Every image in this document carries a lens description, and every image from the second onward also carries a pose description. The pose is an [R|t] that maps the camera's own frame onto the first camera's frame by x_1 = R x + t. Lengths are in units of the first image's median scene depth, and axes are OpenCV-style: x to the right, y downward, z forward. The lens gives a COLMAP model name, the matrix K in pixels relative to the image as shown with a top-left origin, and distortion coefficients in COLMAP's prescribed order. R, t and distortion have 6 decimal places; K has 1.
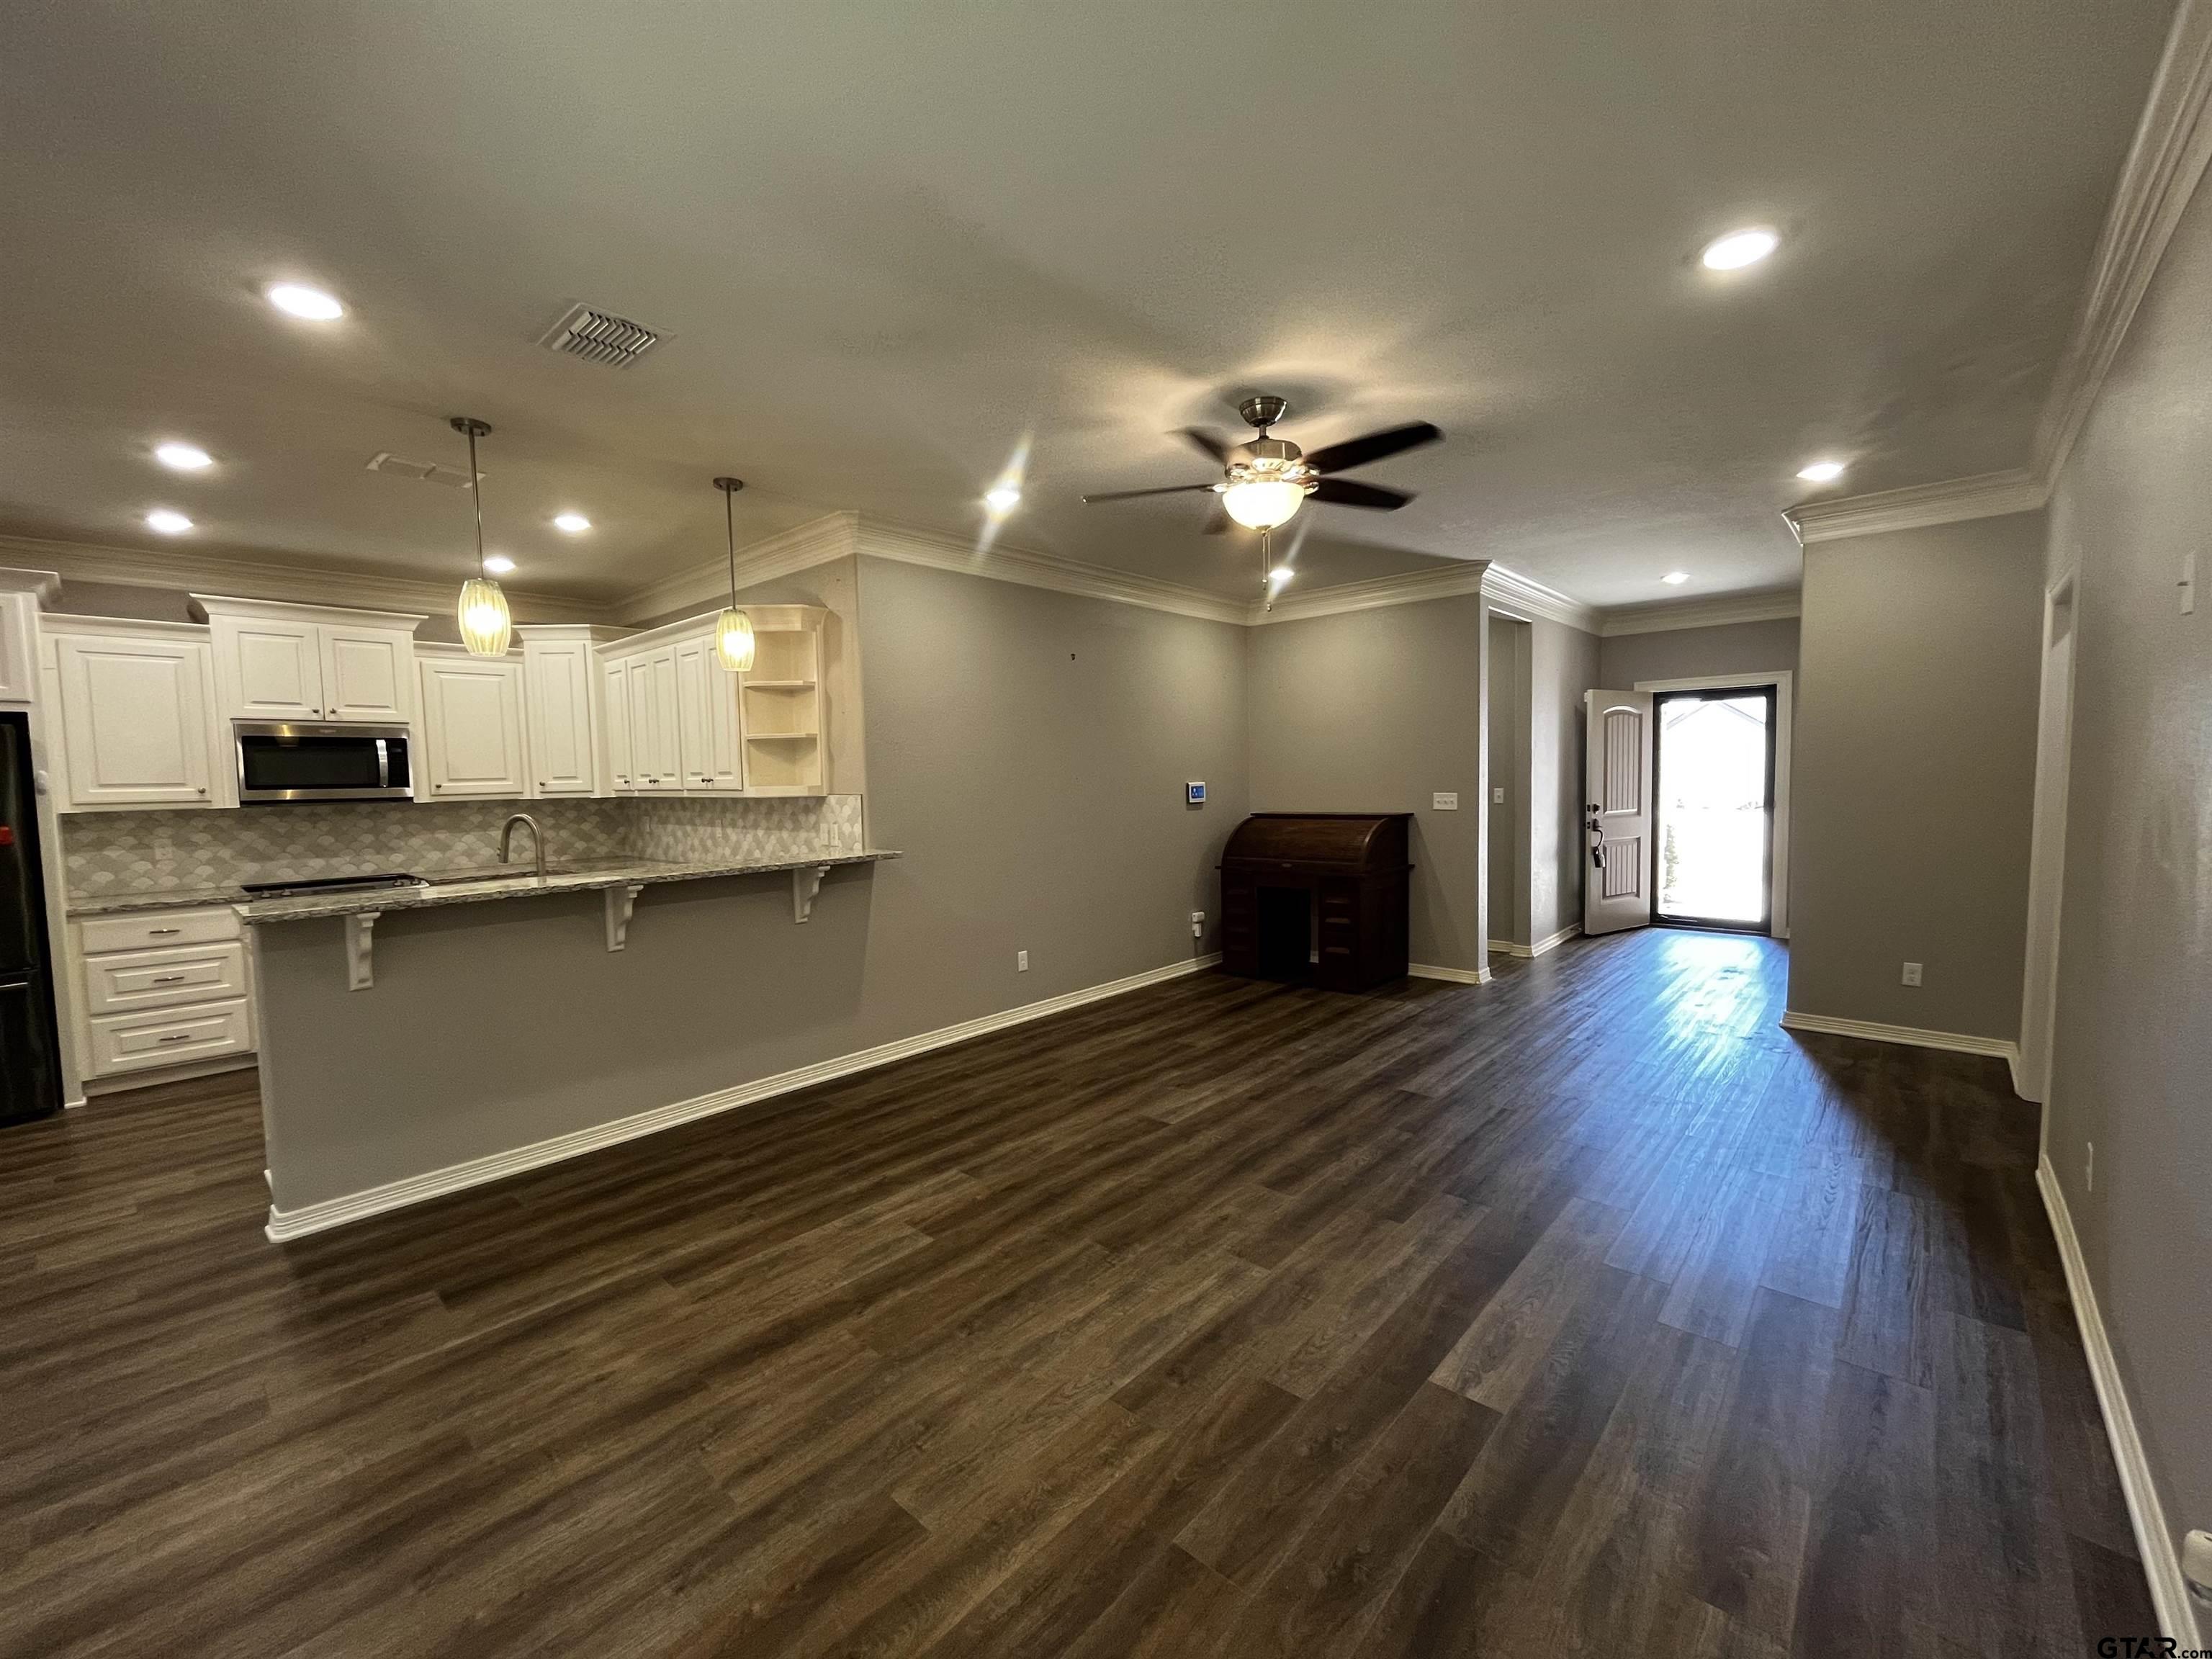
lens RADIAL K [[903.8, 0, 1091.4], [0, 903.8, 842.5], [0, 0, 1]] dist [-0.000831, -0.000242]
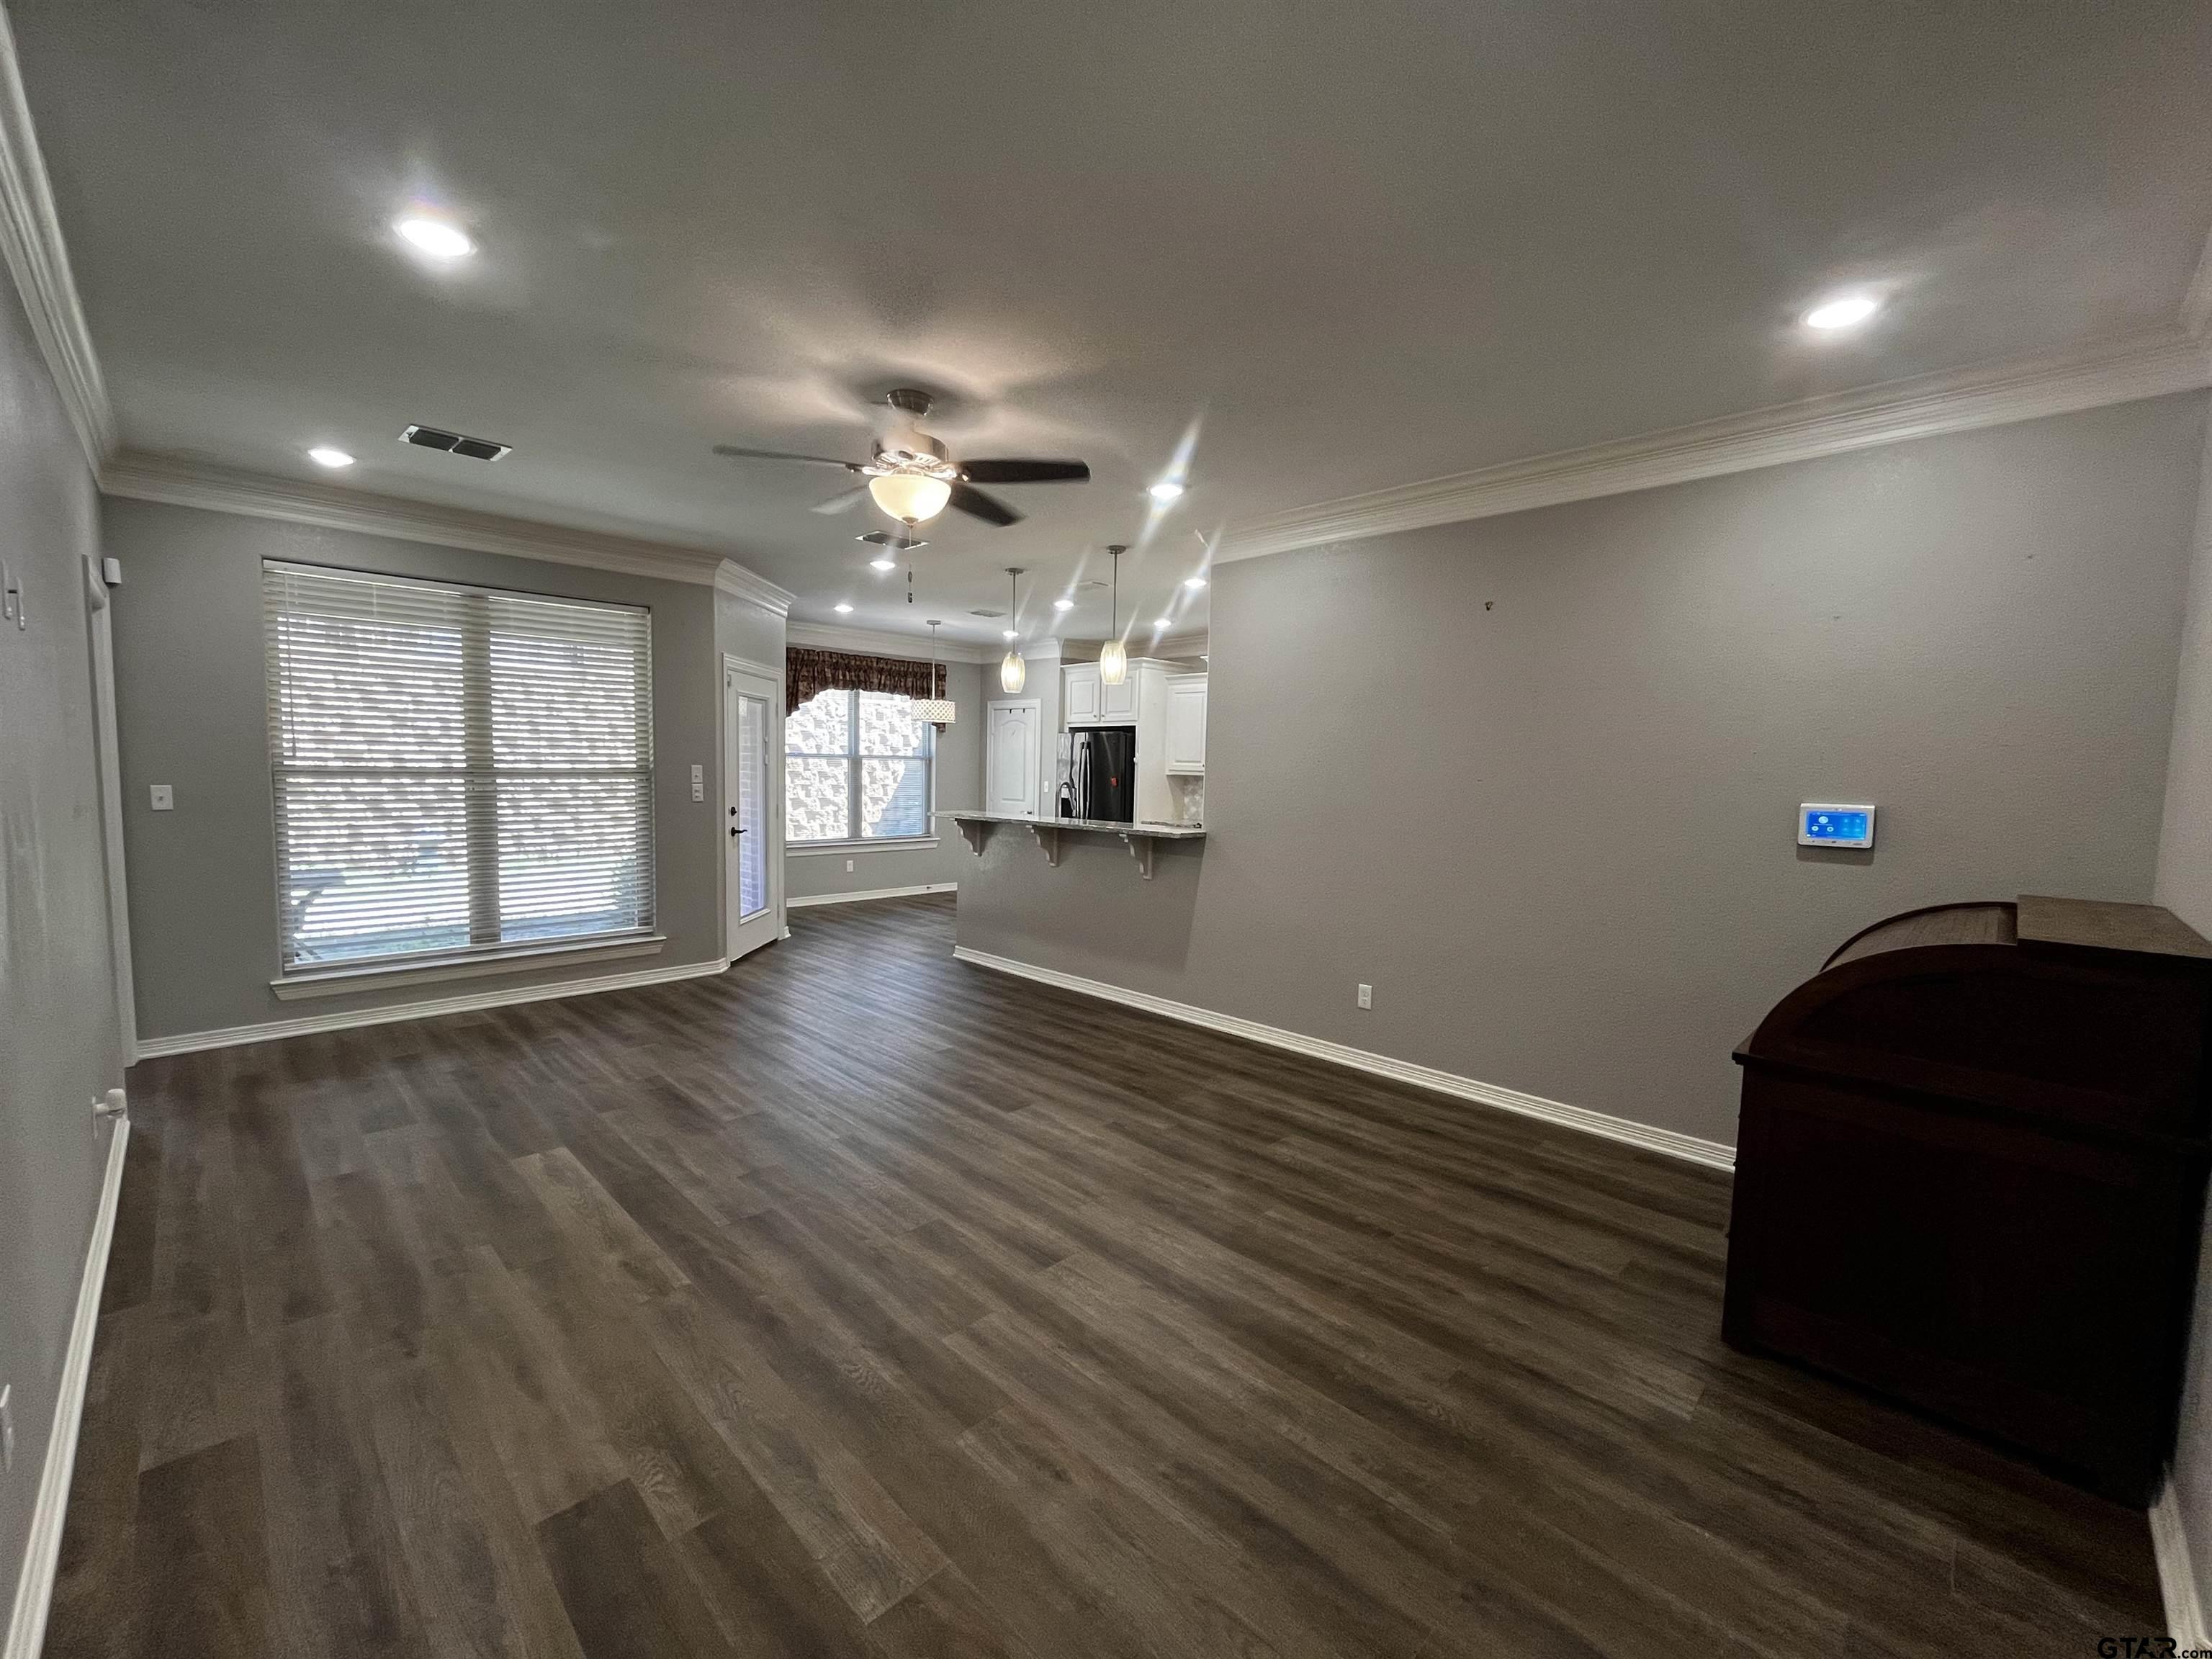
lens RADIAL K [[903.8, 0, 1095.8], [0, 903.8, 839.0], [0, 0, 1]] dist [-0.000831, -0.000242]
pose [[-0.045957, 0.102916, -0.993628, 0.867562], [-0.095878, 0.989632, 0.106937, -0.088345], [0.994332, 0.100182, -0.035613, 0.908551]]
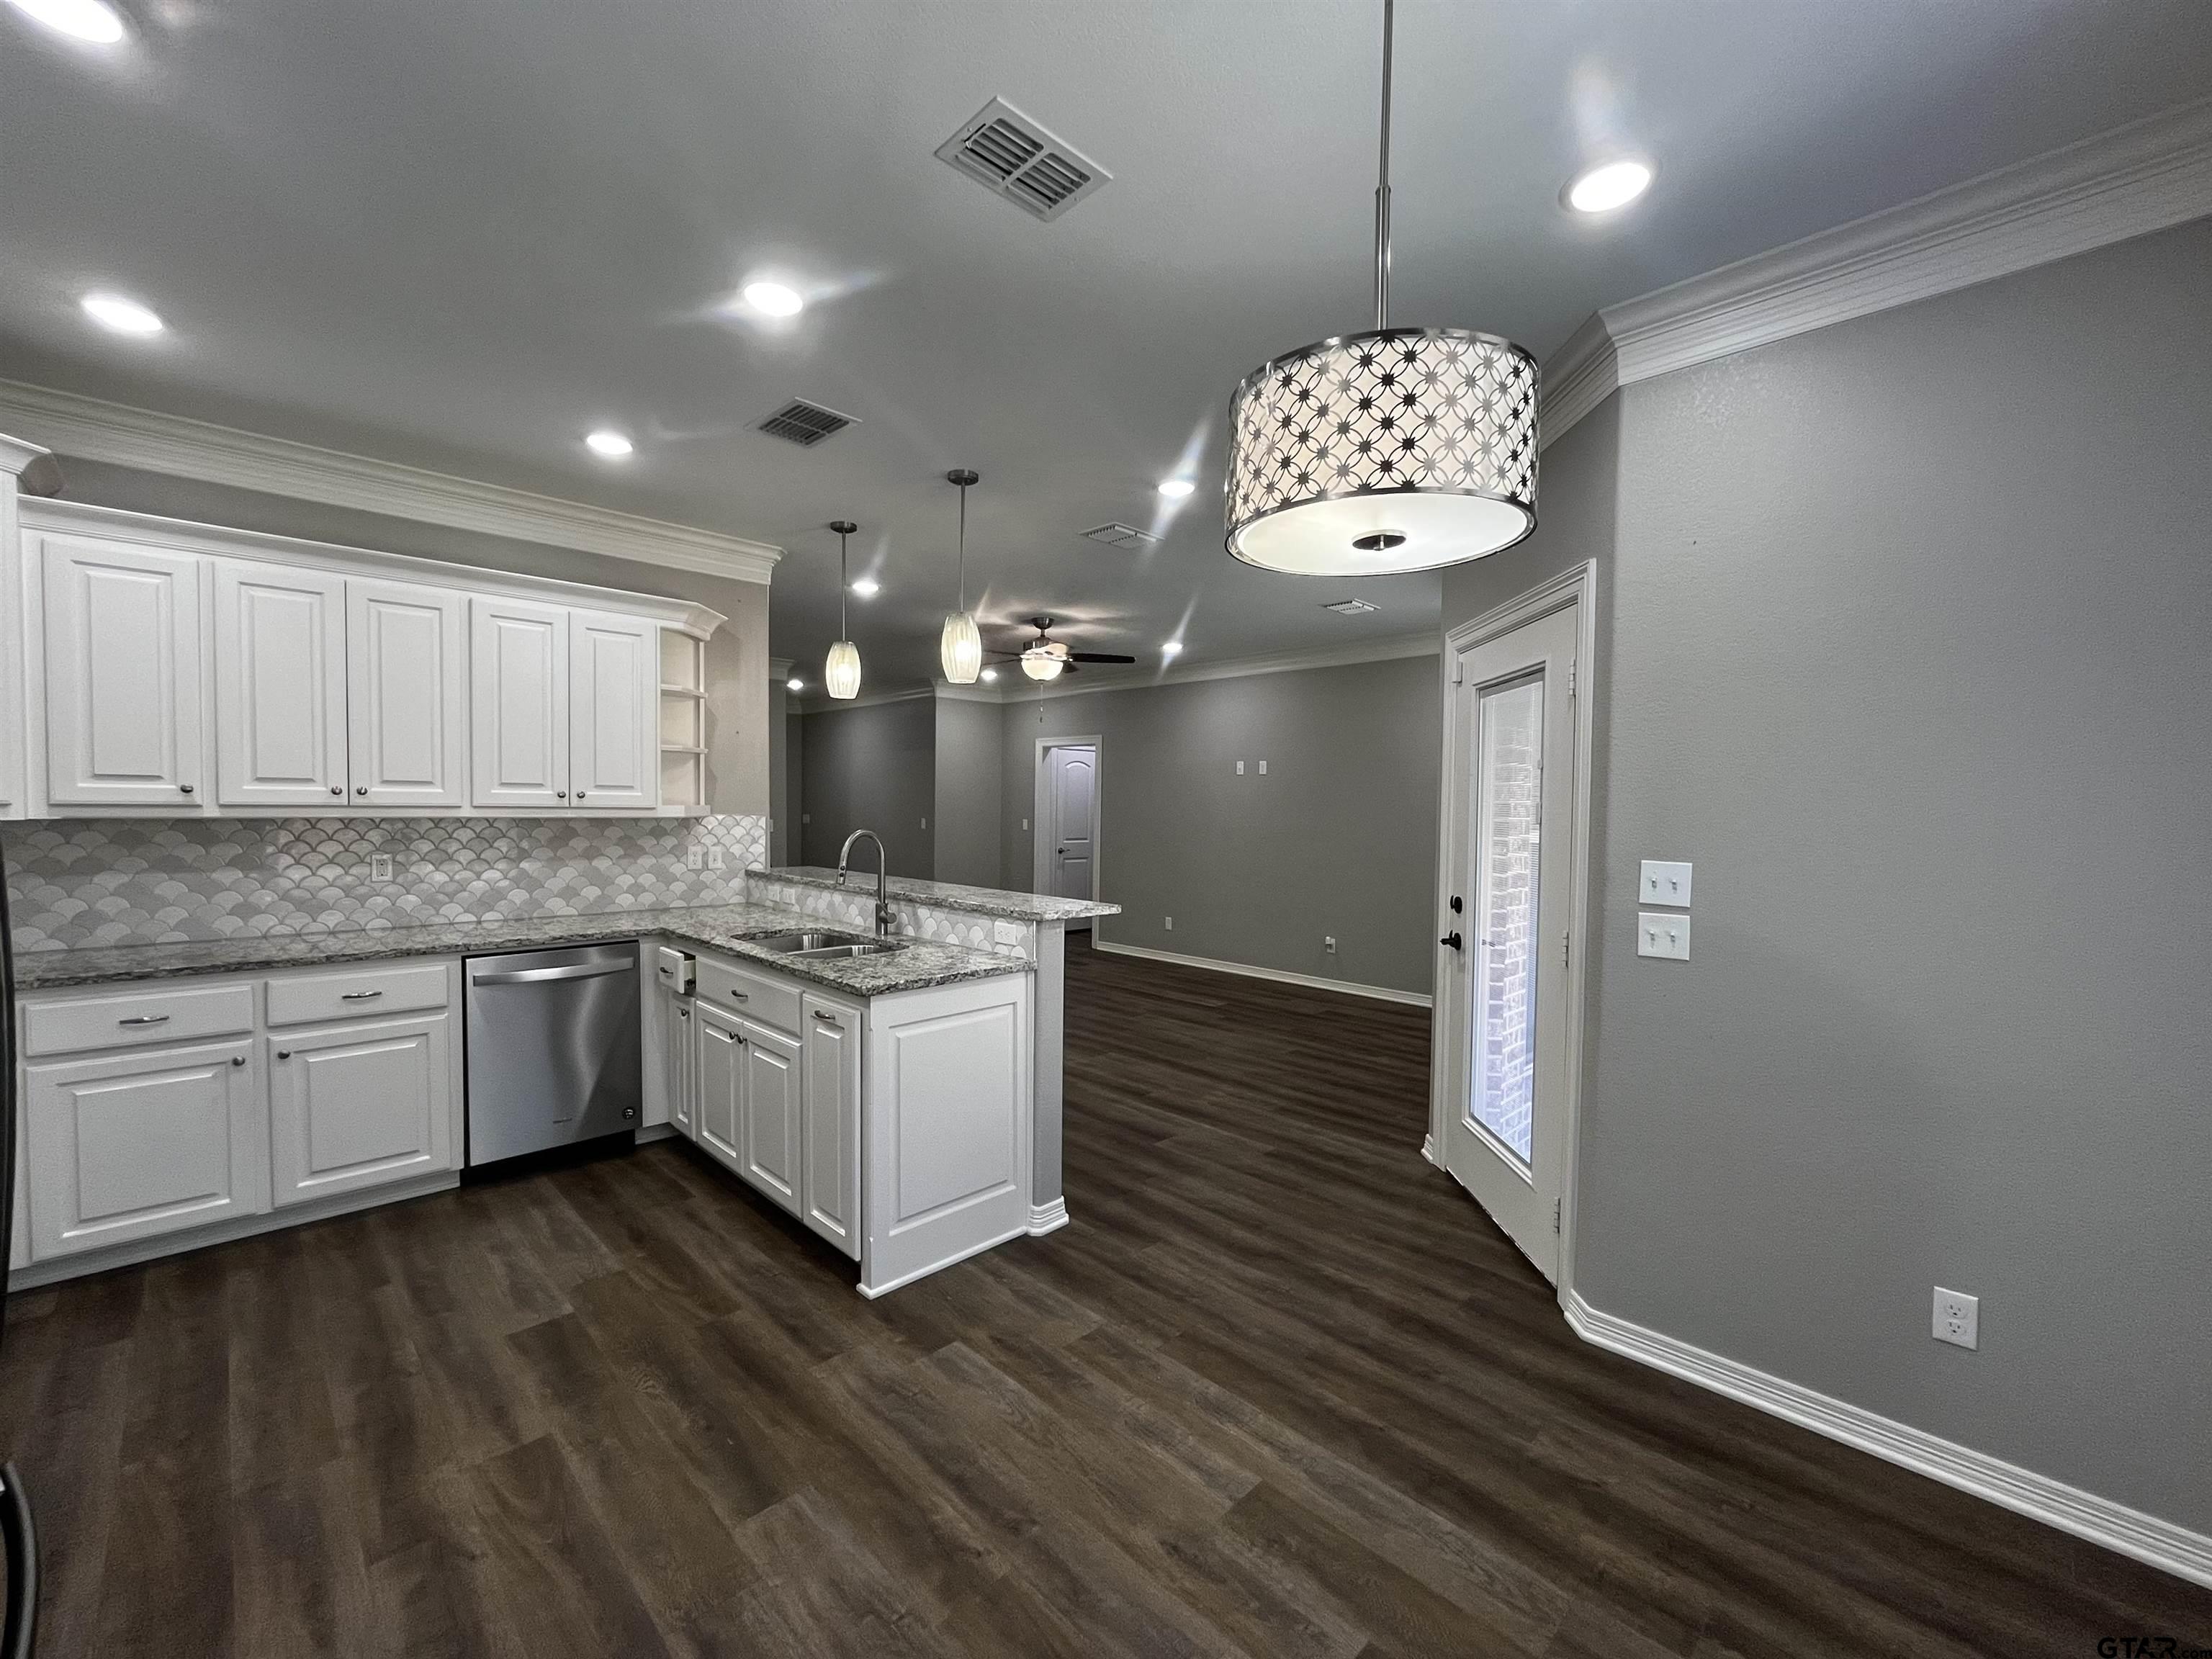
lens RADIAL K [[903.8, 0, 1089.1], [0, 903.8, 833.8], [0, 0, 1]] dist [-0.000831, -0.000242]
pose [[0.055540, -0.009747, 0.998409, -1.273411], [0.062205, 0.998044, 0.006283, -0.015174], [-0.996517, 0.061757, 0.056037, 0.572325]]
